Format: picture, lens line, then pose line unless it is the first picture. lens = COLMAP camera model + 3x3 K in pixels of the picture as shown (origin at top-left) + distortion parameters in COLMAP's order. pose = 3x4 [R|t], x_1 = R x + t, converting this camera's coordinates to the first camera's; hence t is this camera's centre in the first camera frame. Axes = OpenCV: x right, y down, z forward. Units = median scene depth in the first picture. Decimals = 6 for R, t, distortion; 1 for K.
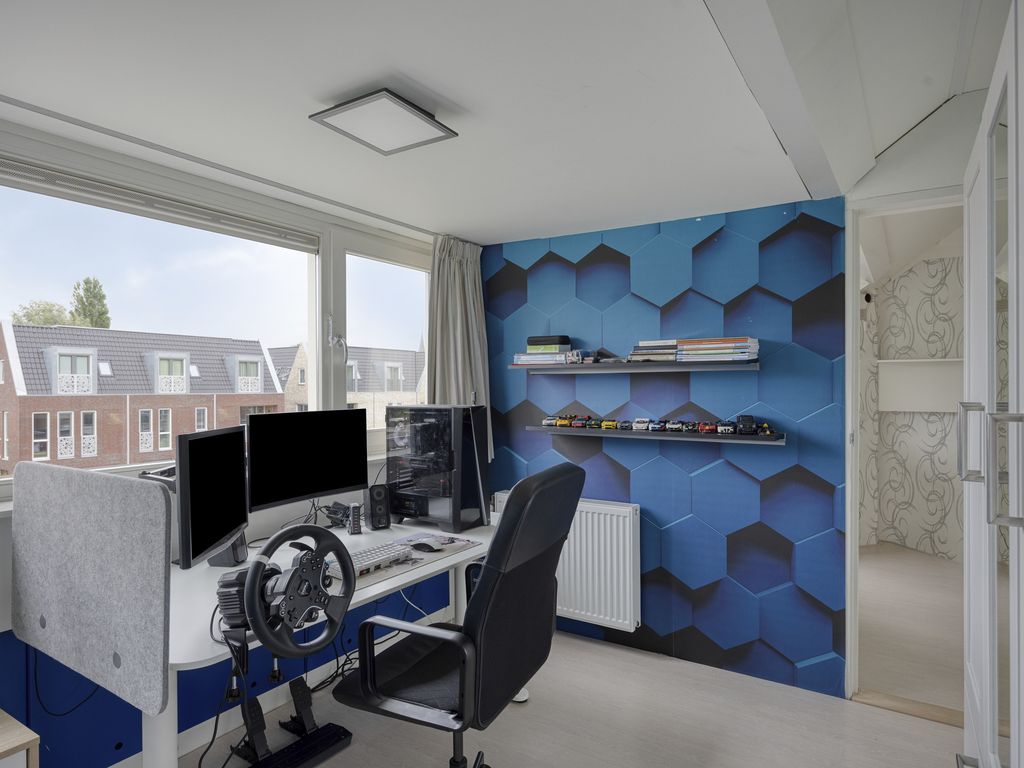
lens RADIAL K [[603.1, 0, 520.0], [0, 603.1, 387.3], [0, 0, 1]] dist [-0.000360, -0.000905]
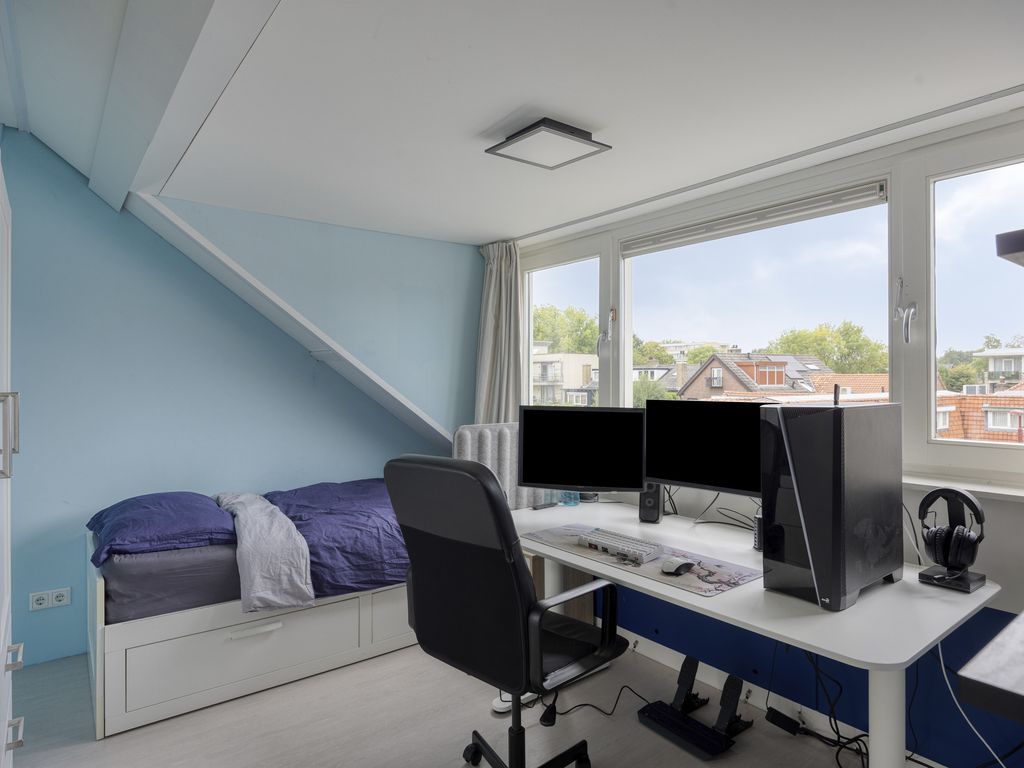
lens RADIAL K [[603.1, 0, 520.8], [0, 603.1, 377.1], [0, 0, 1]] dist [-0.000360, -0.000905]
pose [[-0.320974, 0.000613, -0.947088, 0.696637], [0.001403, 0.999999, 0.000171, -0.000532], [0.947087, -0.001274, -0.320975, 1.044457]]
